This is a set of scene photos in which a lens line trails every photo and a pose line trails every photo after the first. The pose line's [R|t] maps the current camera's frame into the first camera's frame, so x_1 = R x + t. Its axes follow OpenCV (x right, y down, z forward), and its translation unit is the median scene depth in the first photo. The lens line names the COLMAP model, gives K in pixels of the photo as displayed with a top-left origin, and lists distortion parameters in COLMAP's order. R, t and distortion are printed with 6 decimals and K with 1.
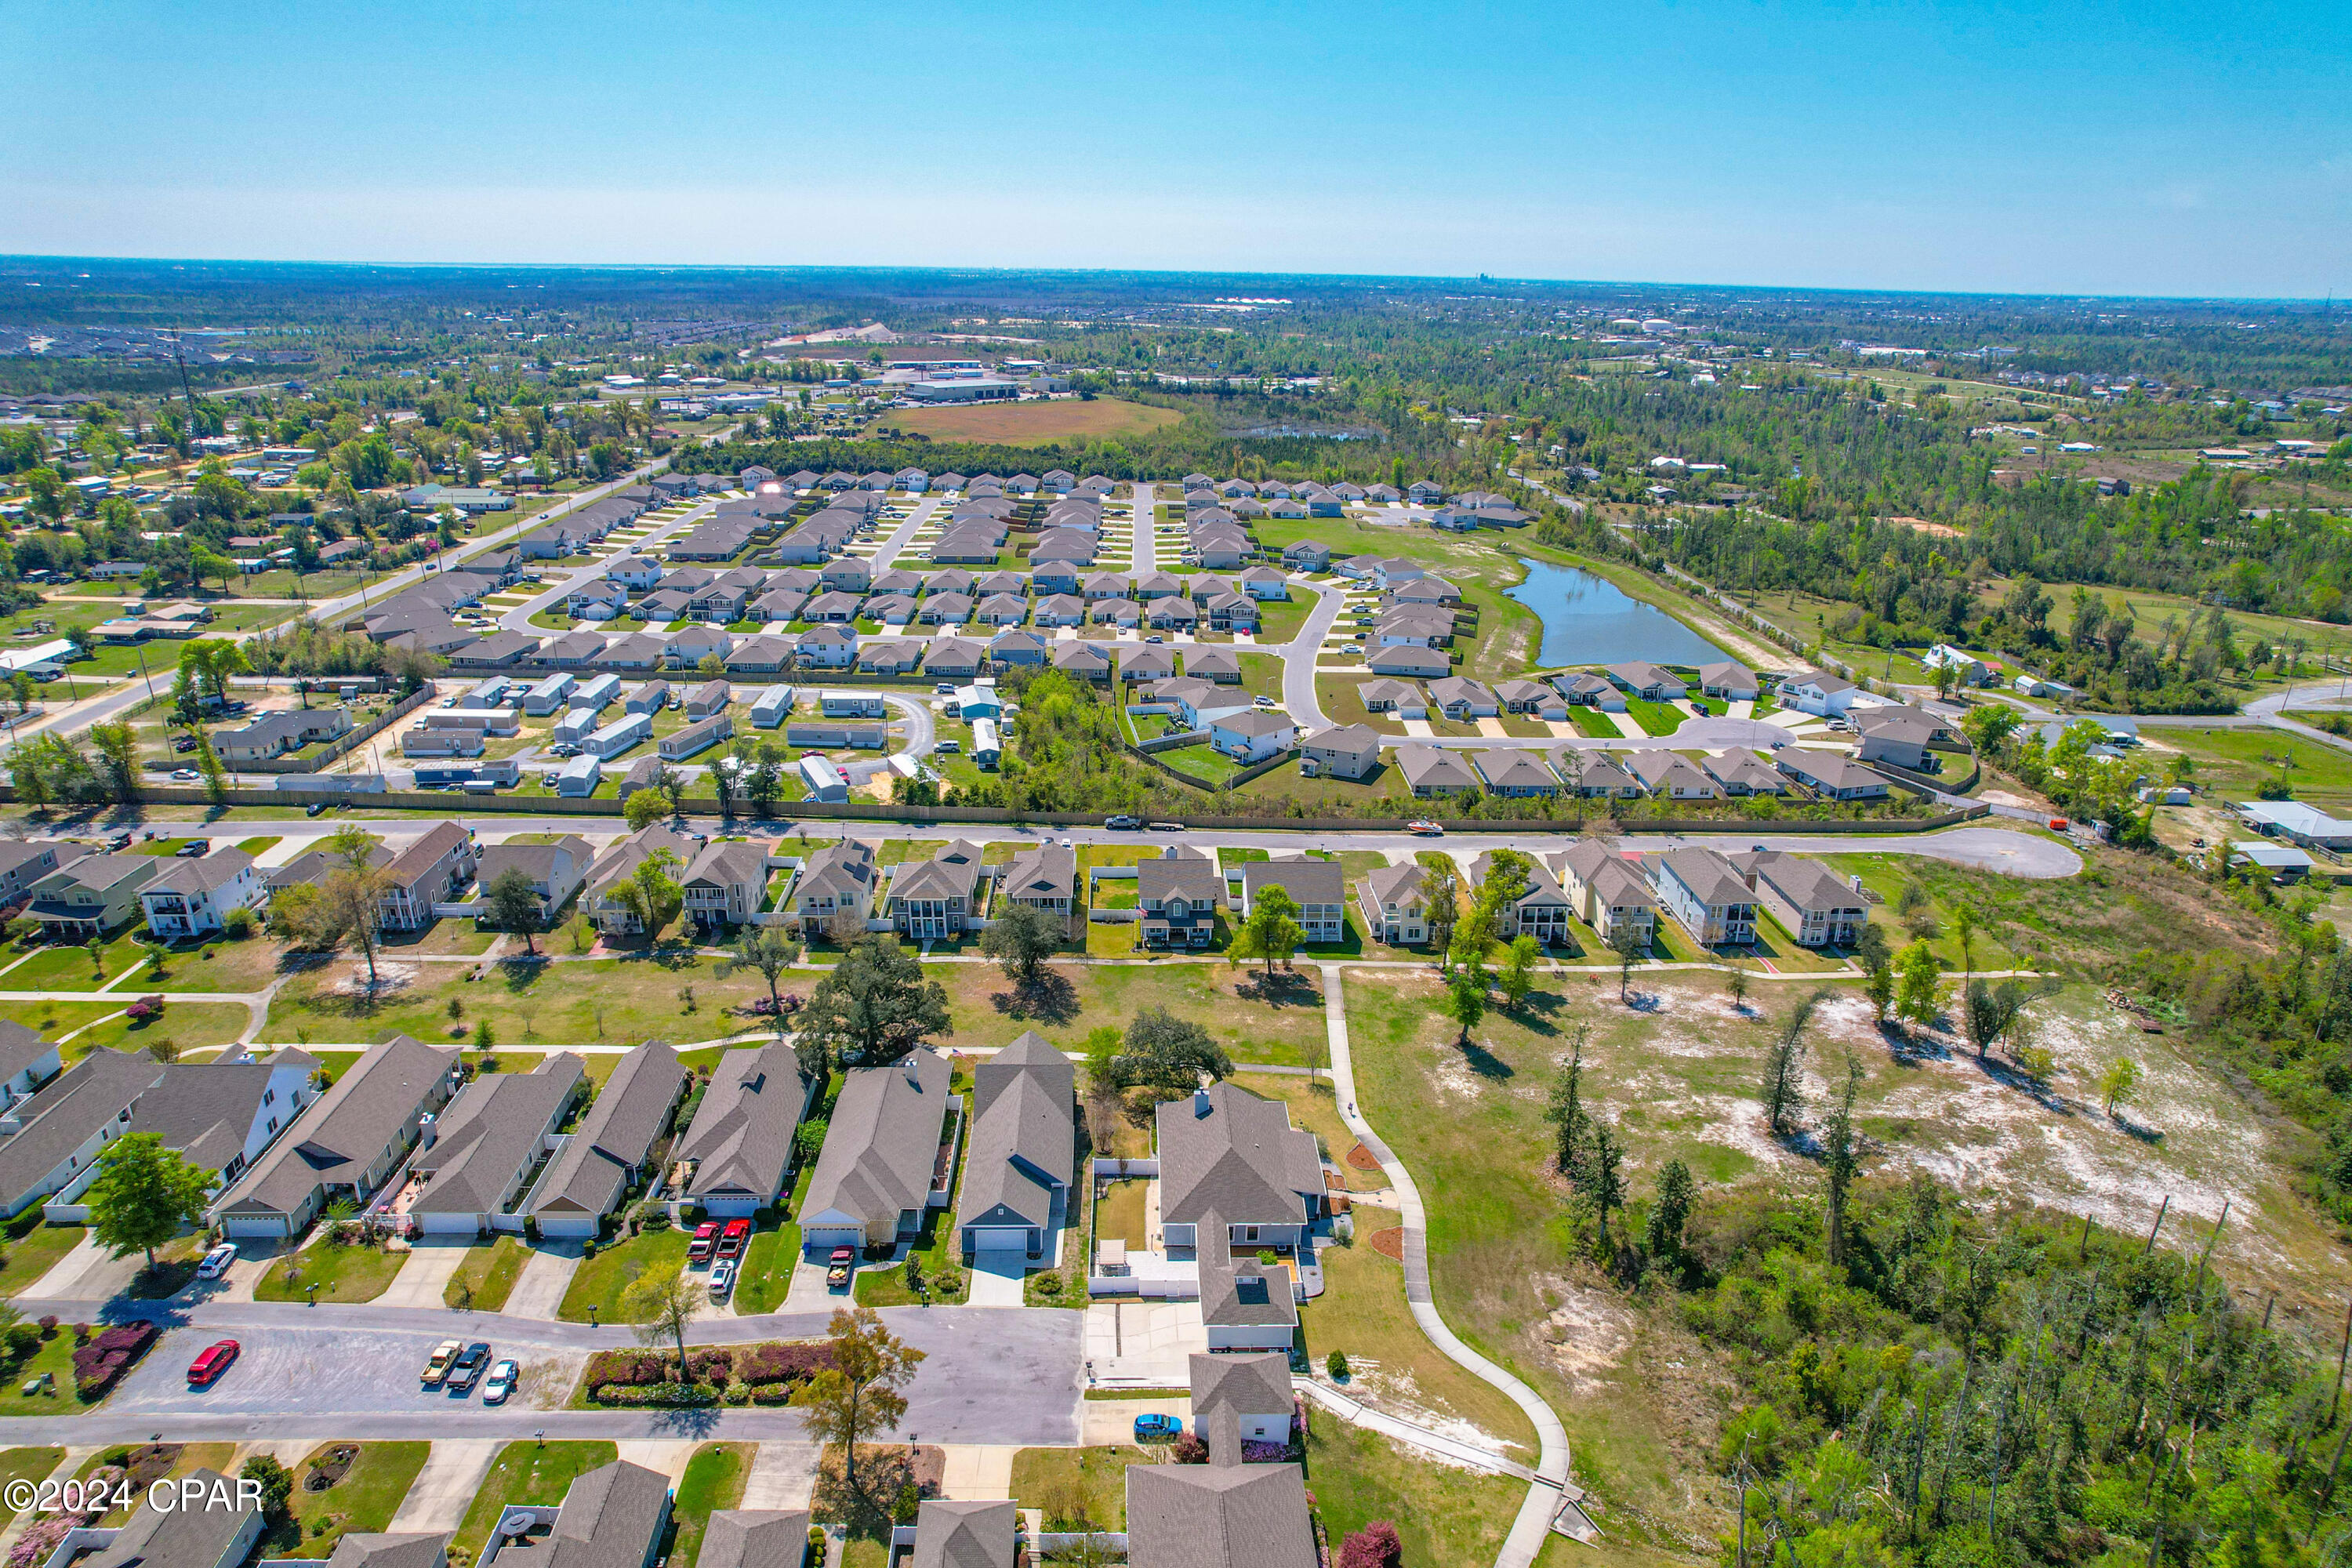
lens RADIAL K [[1509.3, 0, 1176.0], [0, 1509.3, 784.0], [0, 0, 1]] dist [-0.066079, 0.034384]
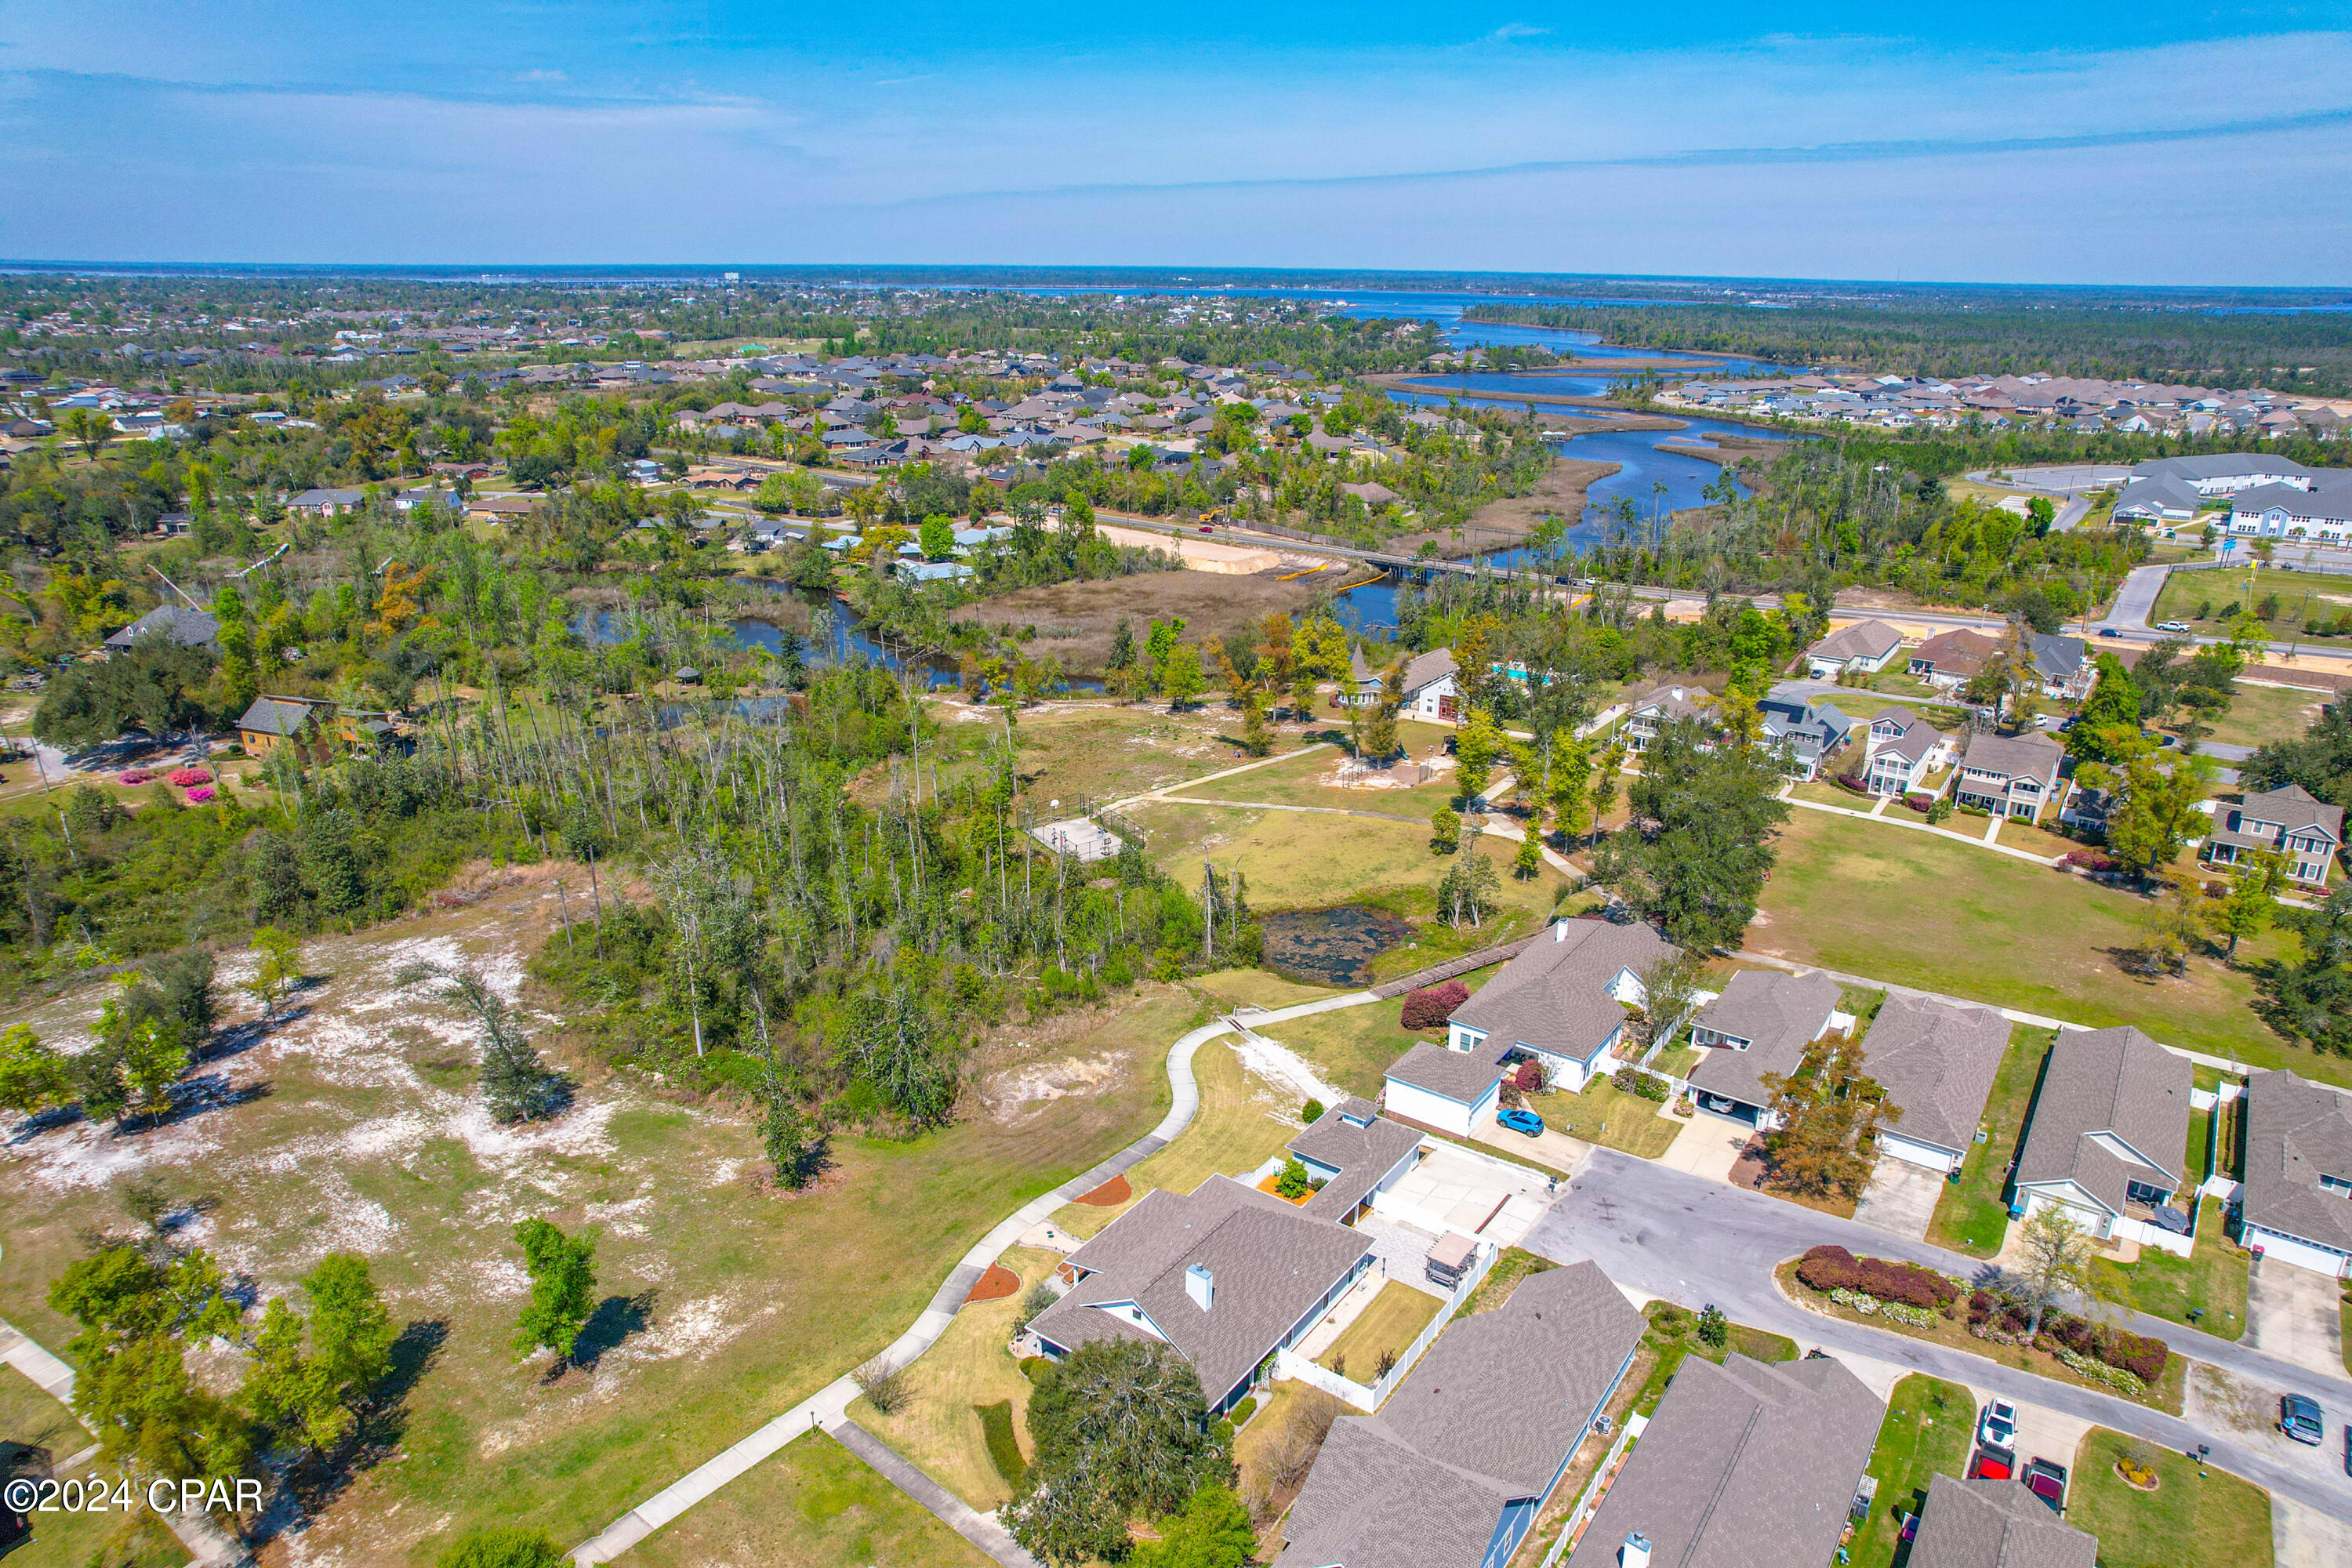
lens RADIAL K [[1500.3, 0, 1183.2], [0, 1500.3, 809.2], [0, 0, 1]] dist [-0.069676, 0.060515]
pose [[-0.798897, -0.229275, 0.556054, -0.169128], [0.175186, 0.795712, 0.579786, -0.186170], [-0.575390, 0.560602, -0.595526, 0.781081]]
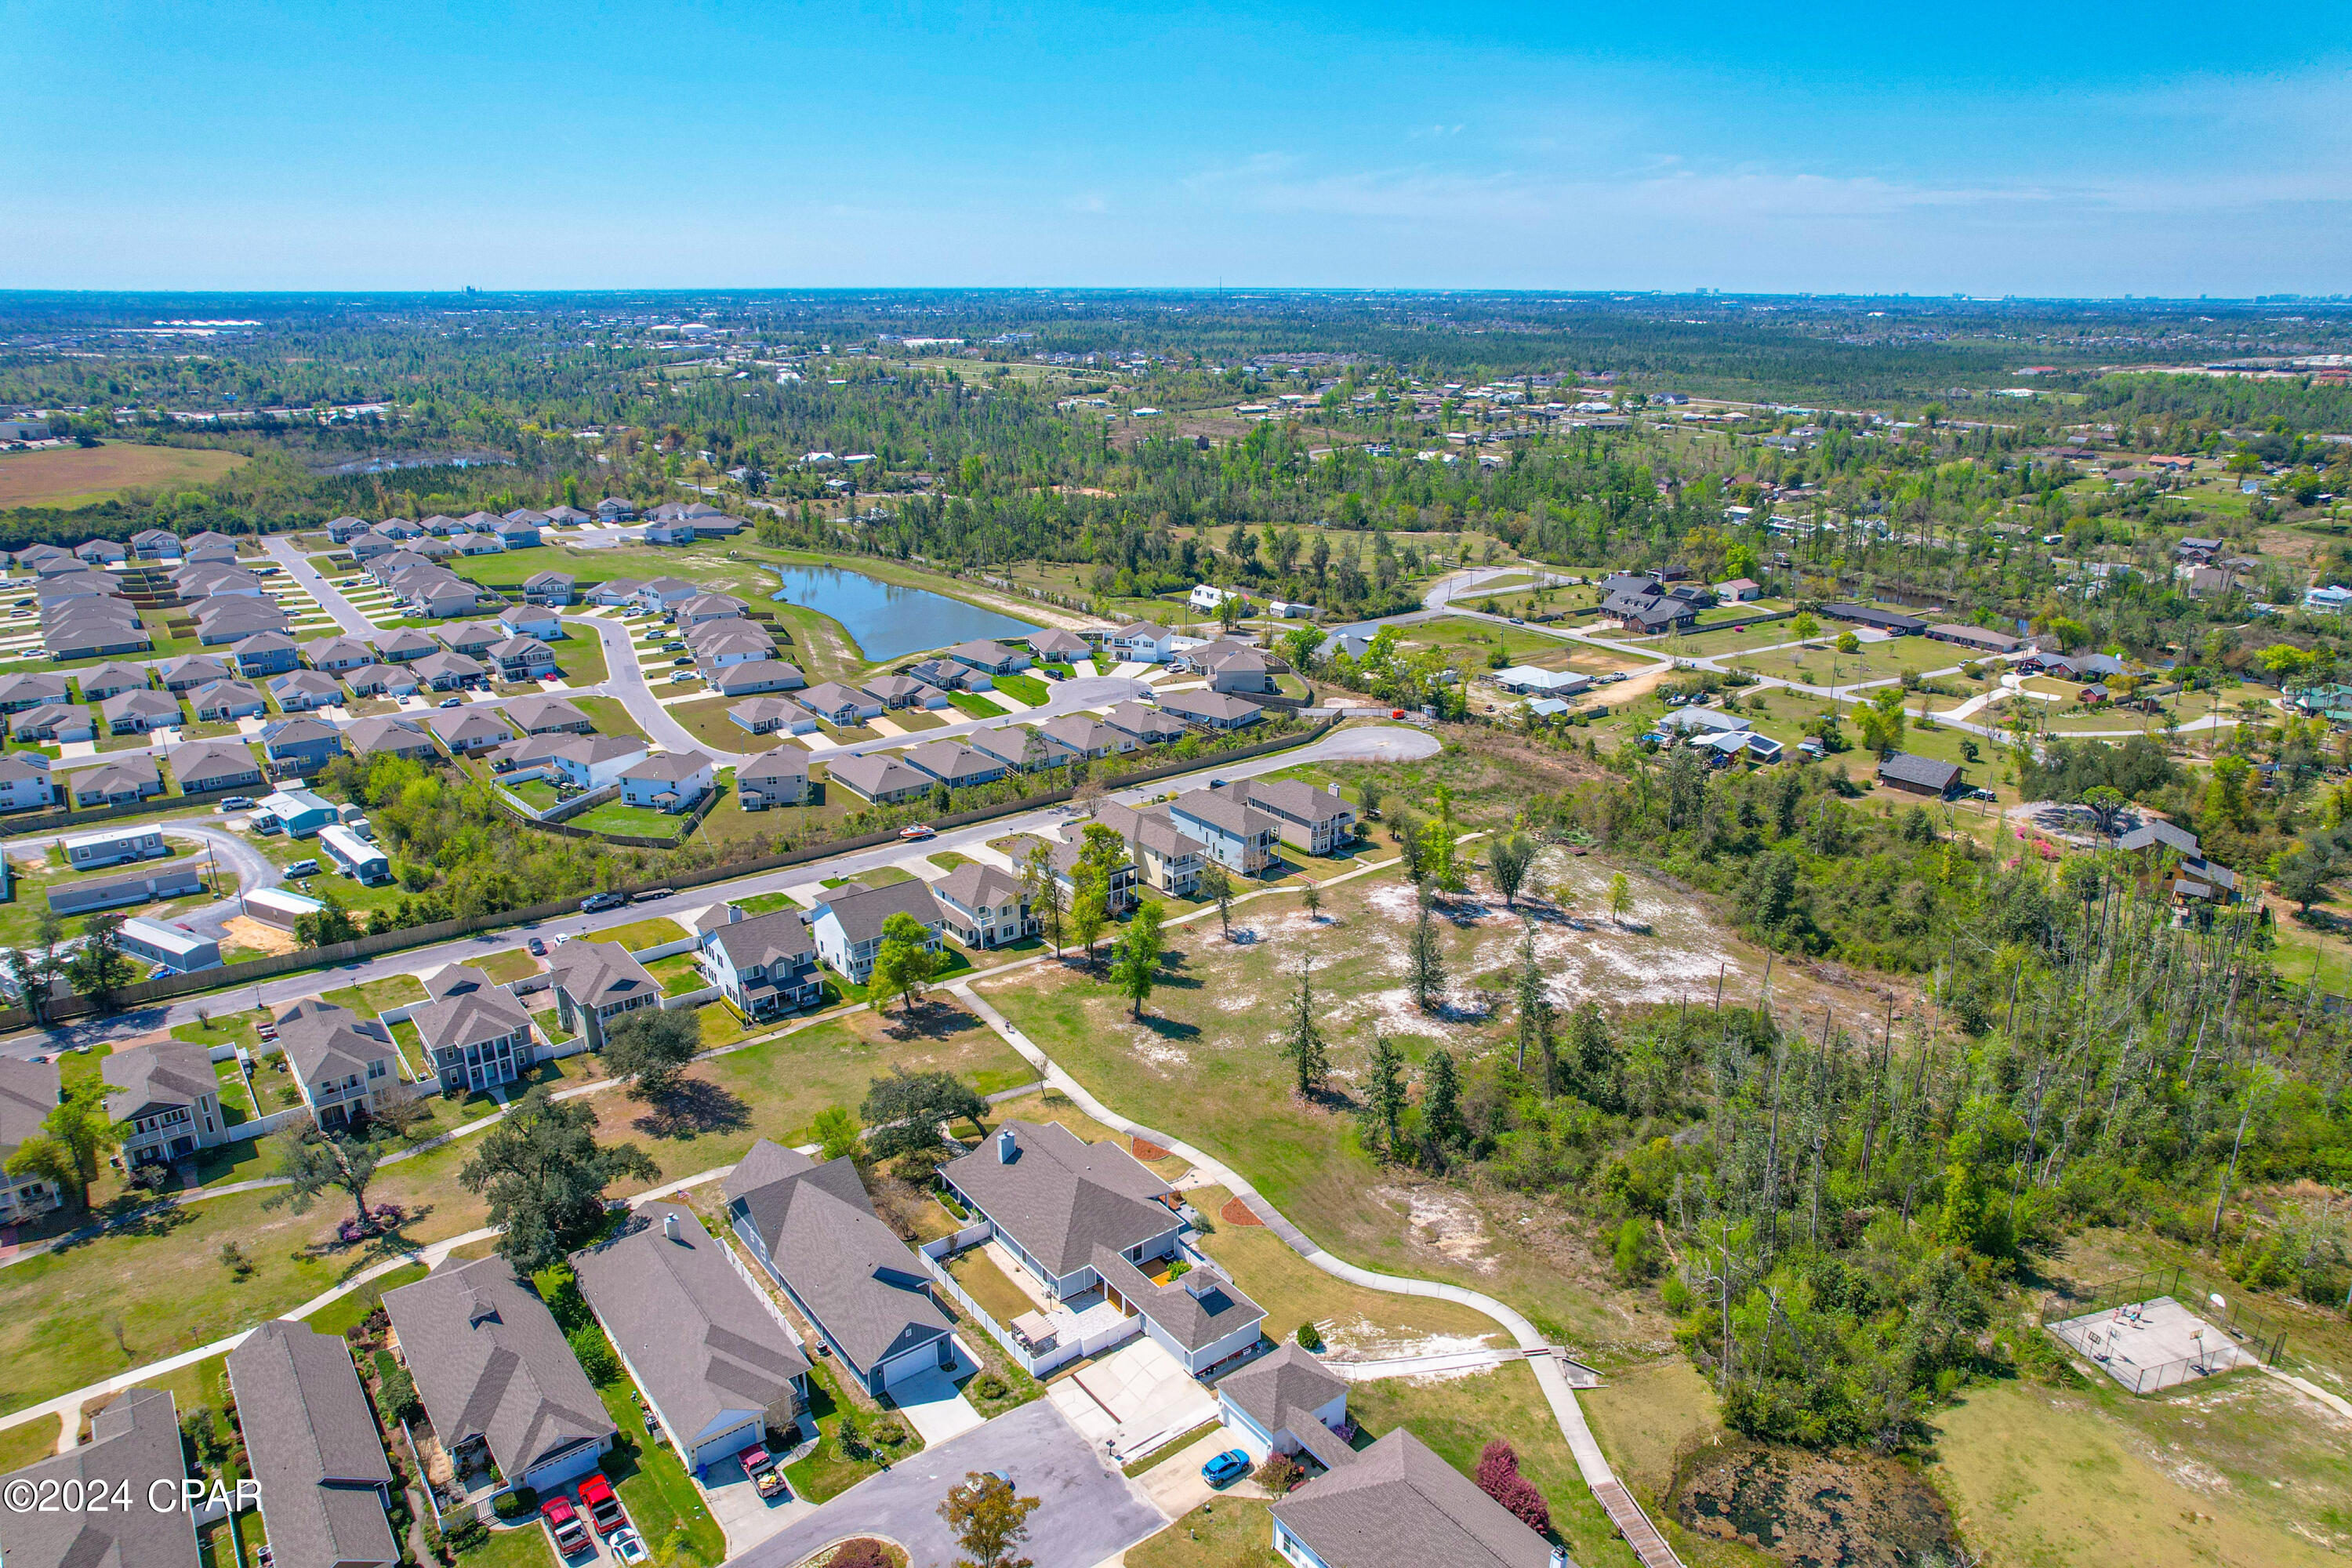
lens RADIAL K [[1500.3, 0, 1183.2], [0, 1500.3, 809.2], [0, 0, 1]] dist [-0.069676, 0.060515]
pose [[0.810305, -0.207729, 0.547954, -0.219184], [0.200477, 0.976908, 0.073884, -0.022357], [-0.550649, 0.049983, 0.833239, 0.104131]]
